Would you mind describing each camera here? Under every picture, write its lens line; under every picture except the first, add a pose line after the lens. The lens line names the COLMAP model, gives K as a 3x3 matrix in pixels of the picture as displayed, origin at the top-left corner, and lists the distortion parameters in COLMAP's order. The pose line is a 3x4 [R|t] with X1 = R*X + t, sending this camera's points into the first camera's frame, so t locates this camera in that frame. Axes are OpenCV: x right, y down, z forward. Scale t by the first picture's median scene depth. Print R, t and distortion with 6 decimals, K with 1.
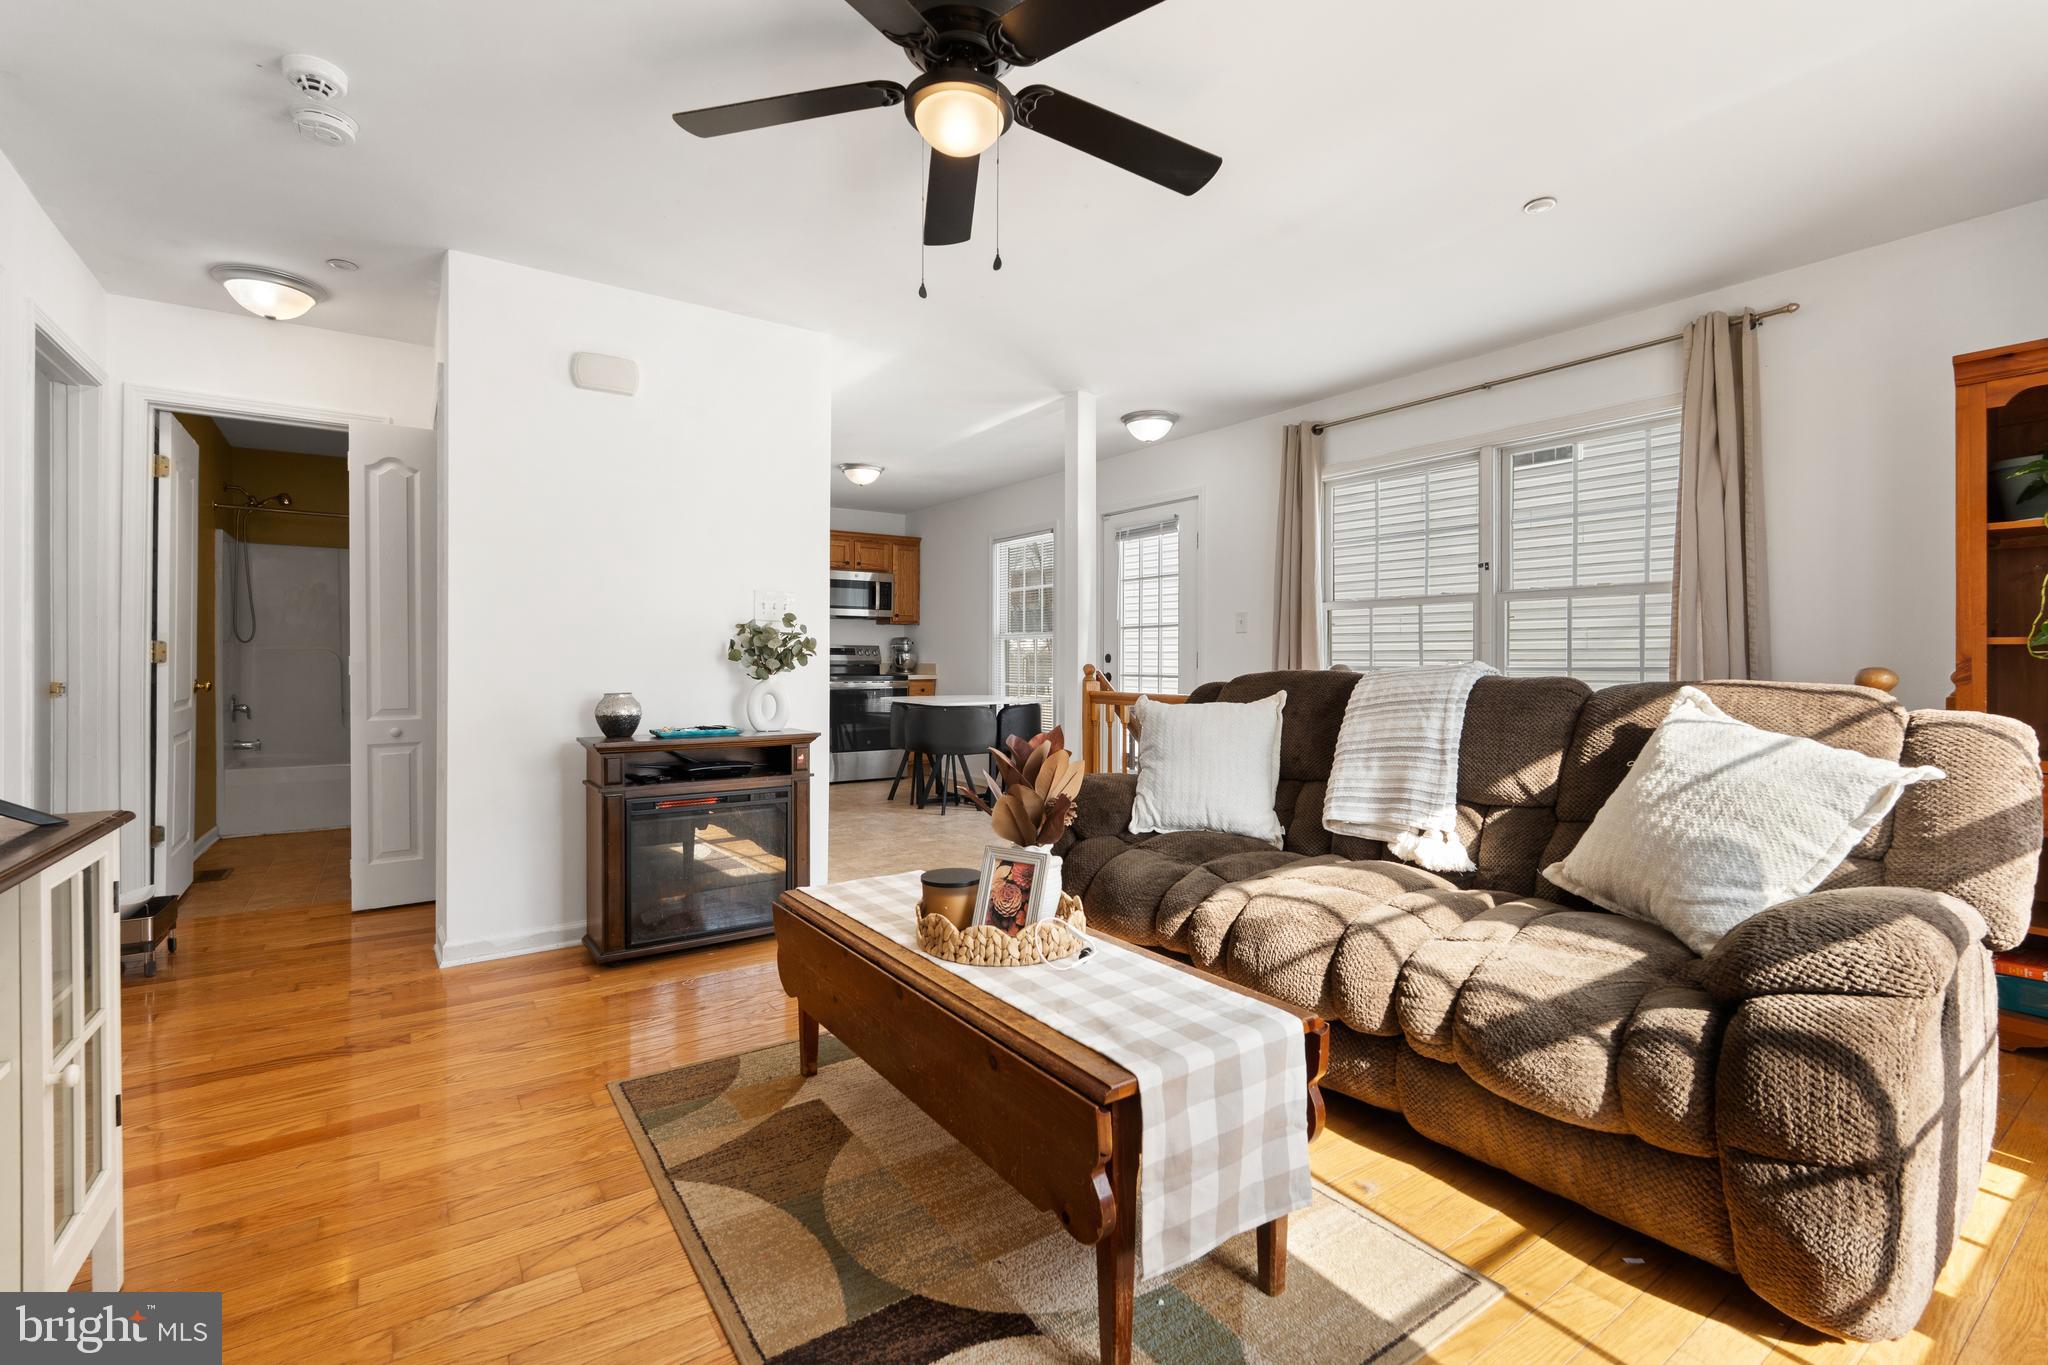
lens RADIAL K [[910.7, 0, 1017.5], [0, 910.7, 662.8], [0, 0, 1]] dist [0.001588, 0.000082]
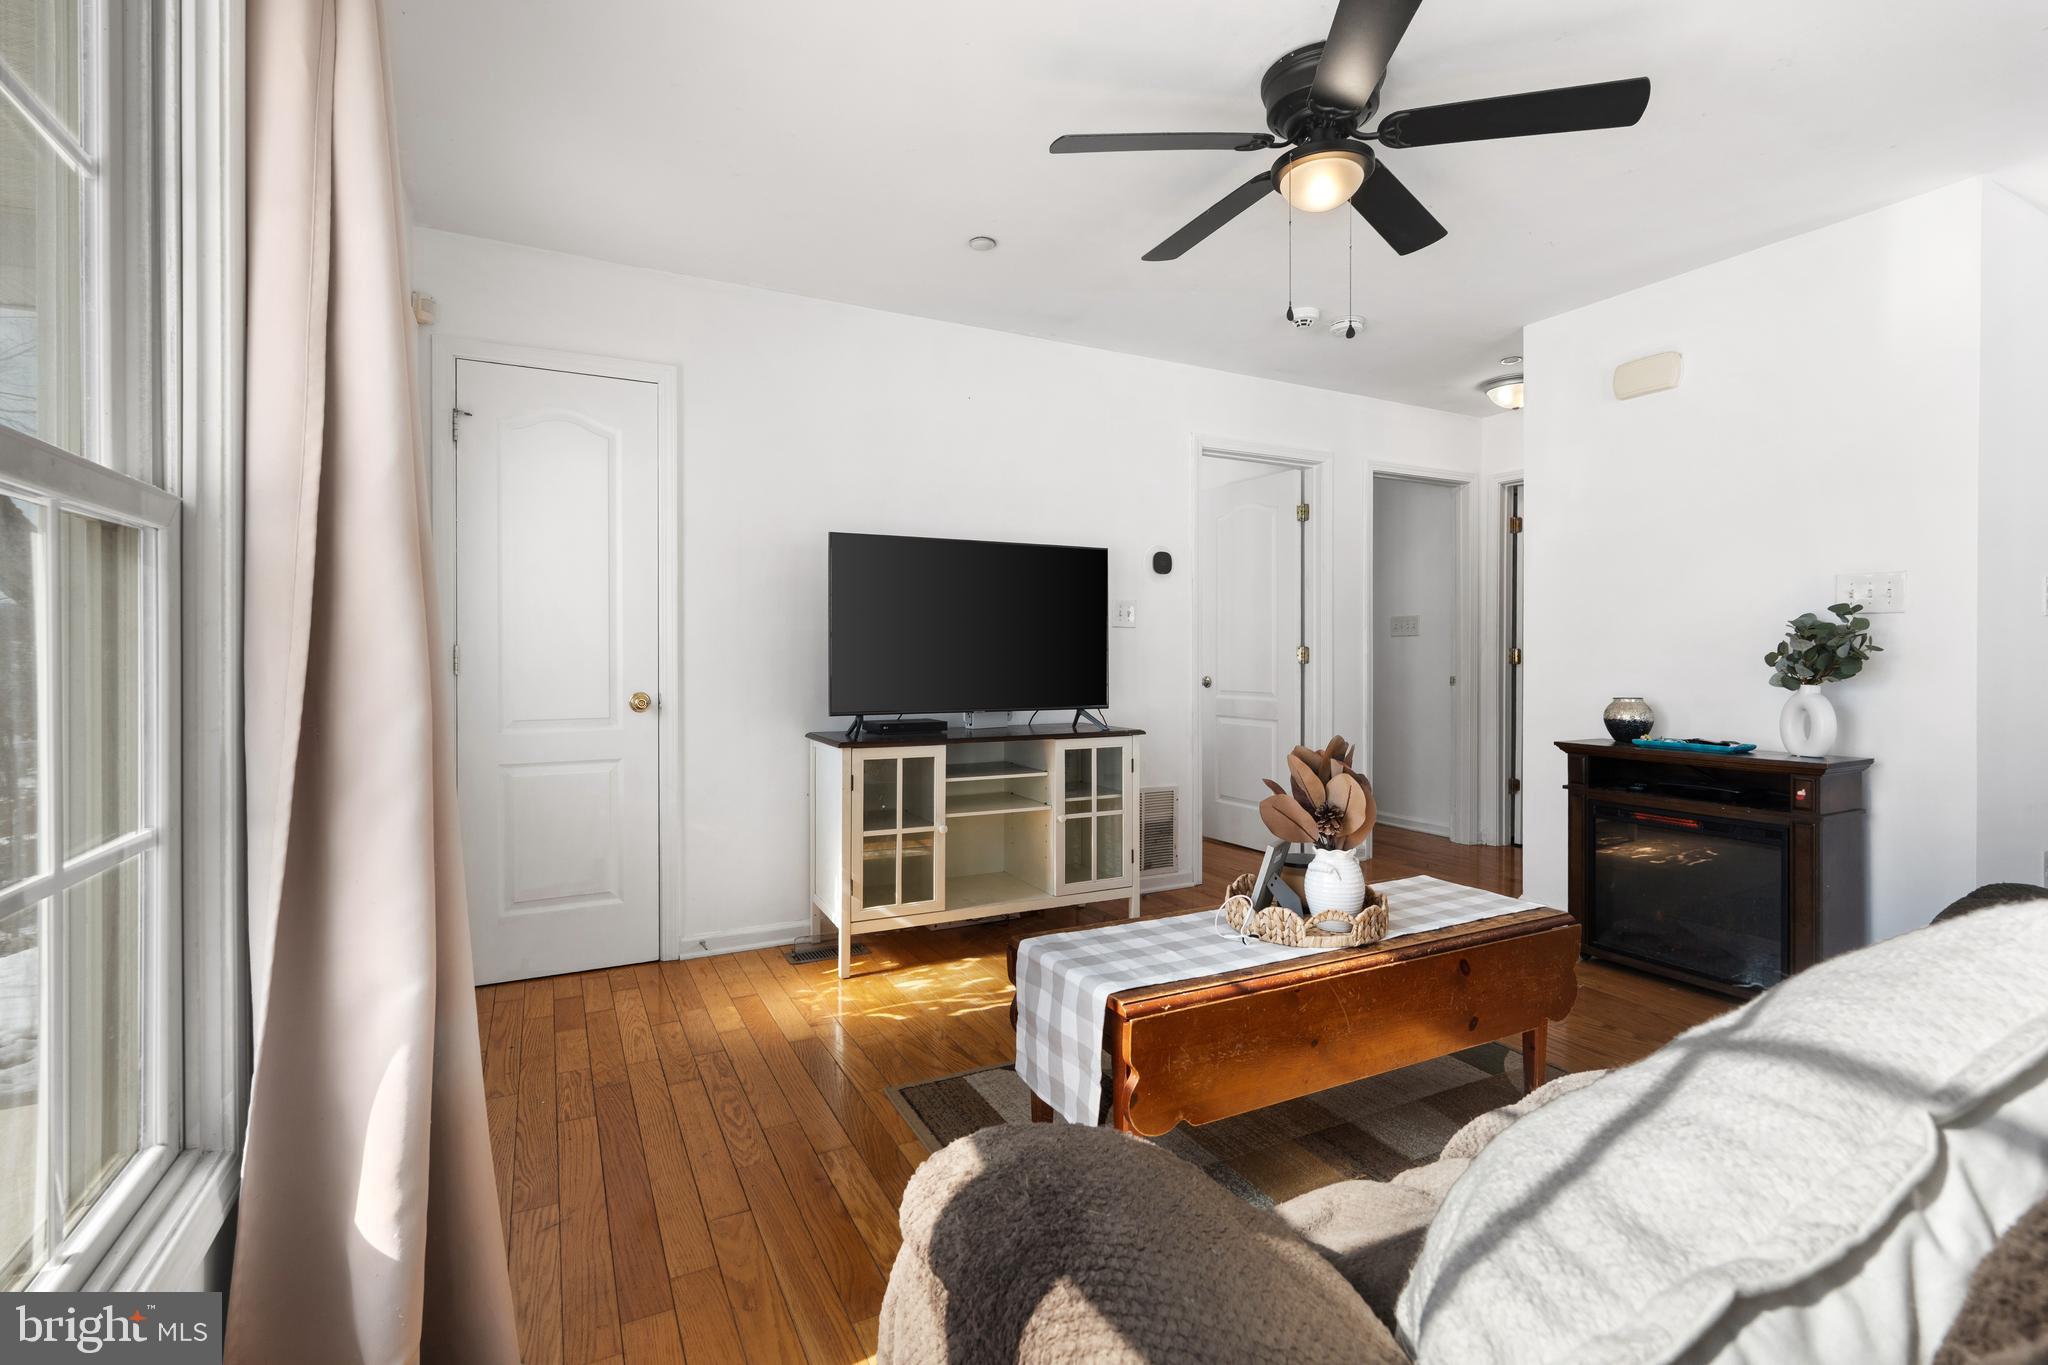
lens RADIAL K [[910.7, 0, 1017.5], [0, 910.7, 662.8], [0, 0, 1]] dist [0.001588, 0.000082]
pose [[-0.127200, 0.005187, -0.991863, 0.800104], [-0.006012, 0.999964, 0.006000, -0.008336], [0.991859, 0.006726, -0.127165, 0.582418]]
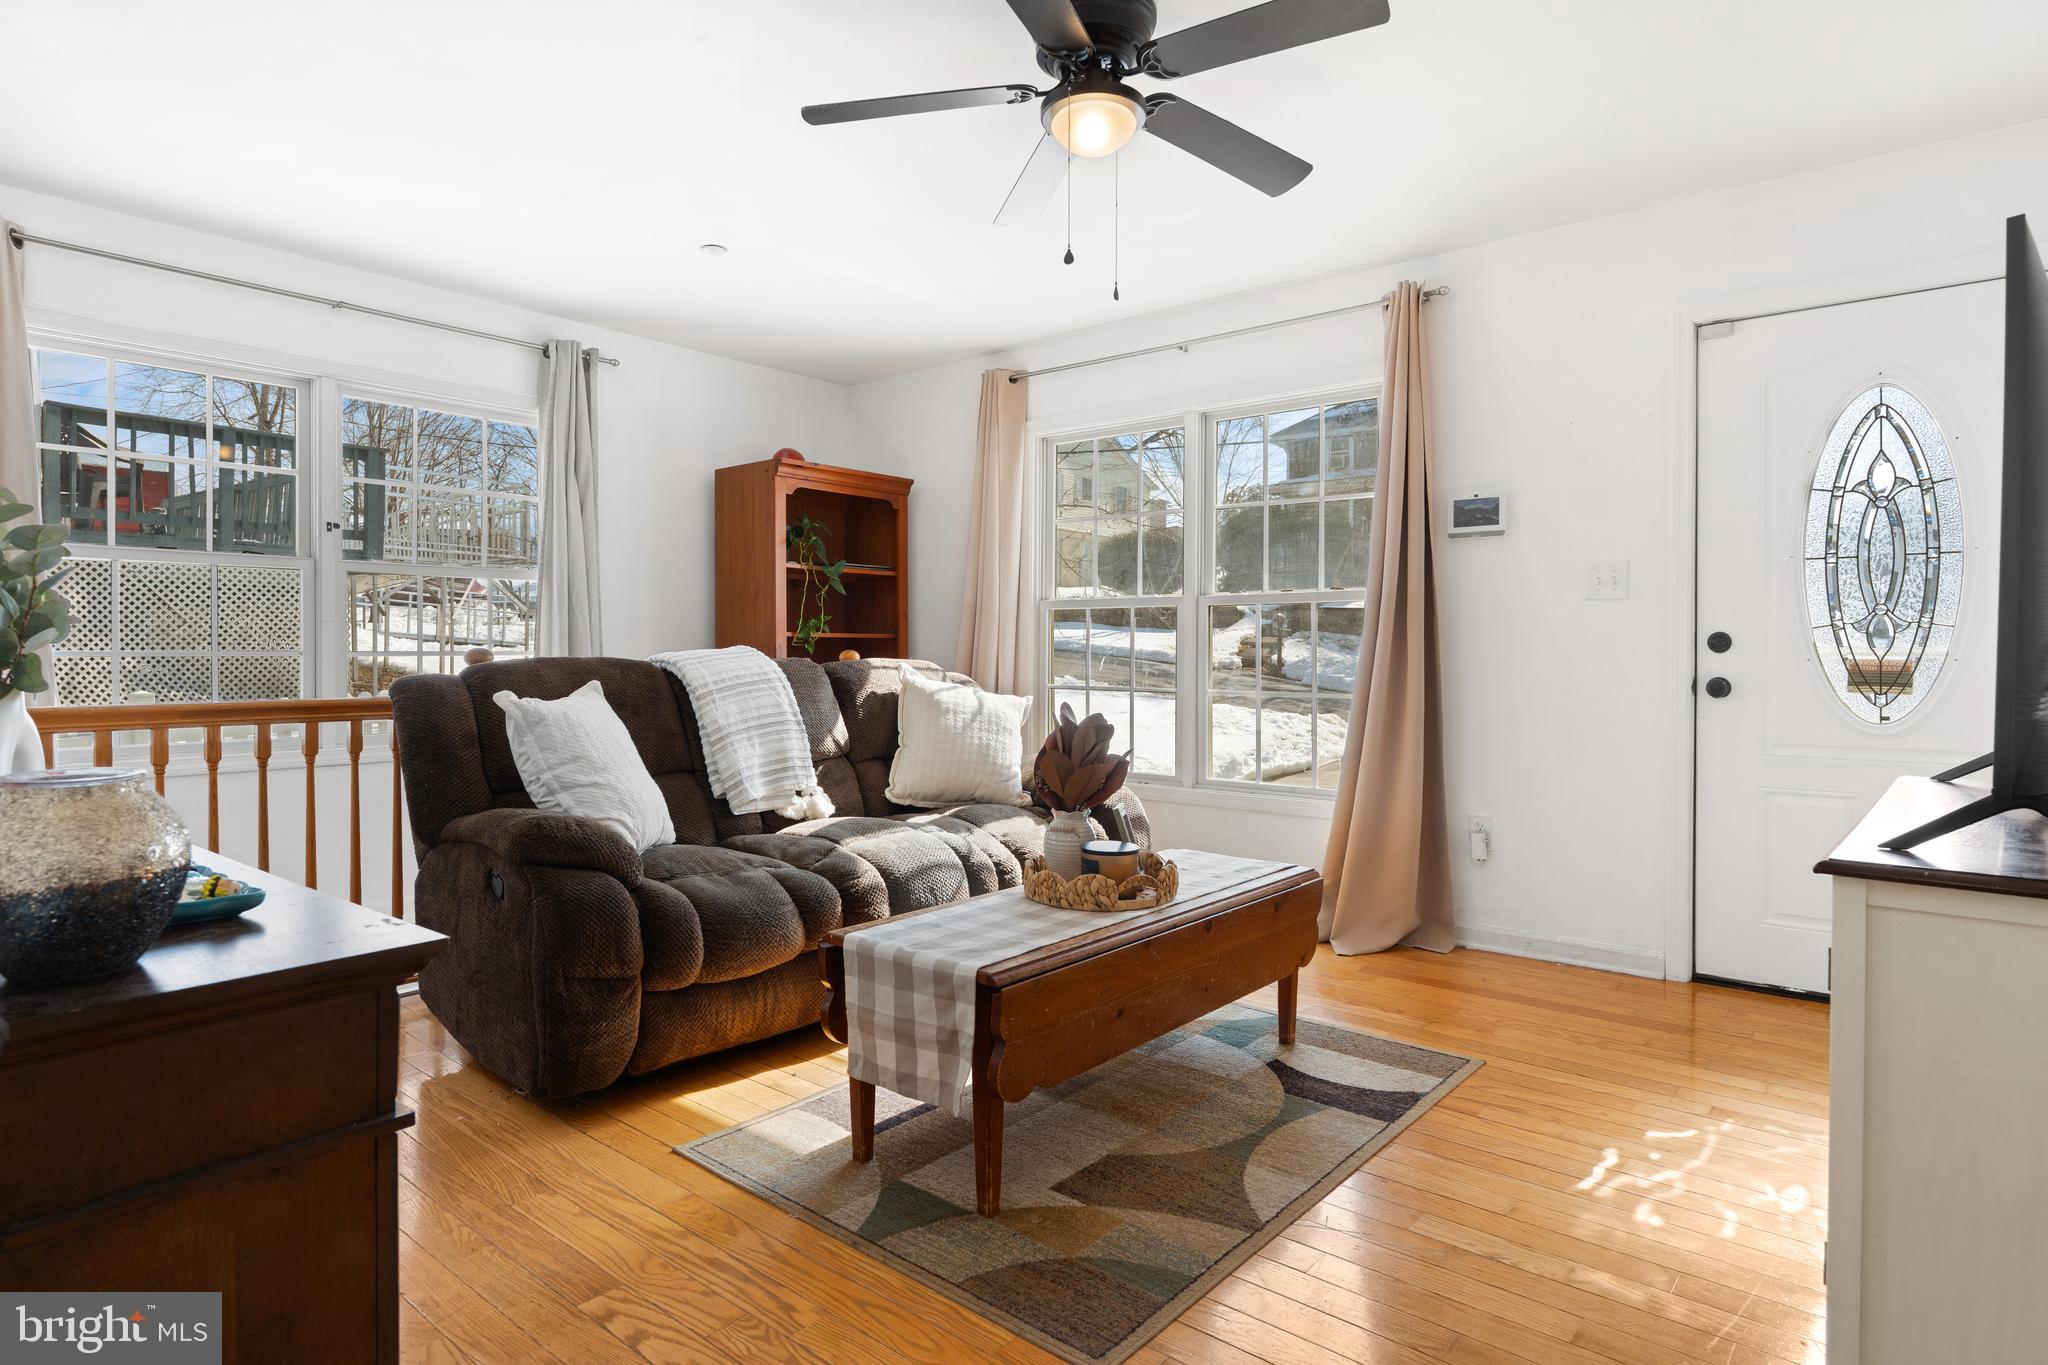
lens RADIAL K [[1114.1, 0, 1024.9], [0, 1114.1, 659.1], [0, 0, 1]] dist [-0.002941, 0.000638]
pose [[-0.264608, -0.009978, 0.964304, -0.960474], [-0.000820, 0.999948, 0.010122, 0.001908], [-0.964356, 0.001888, -0.264603, 1.065621]]
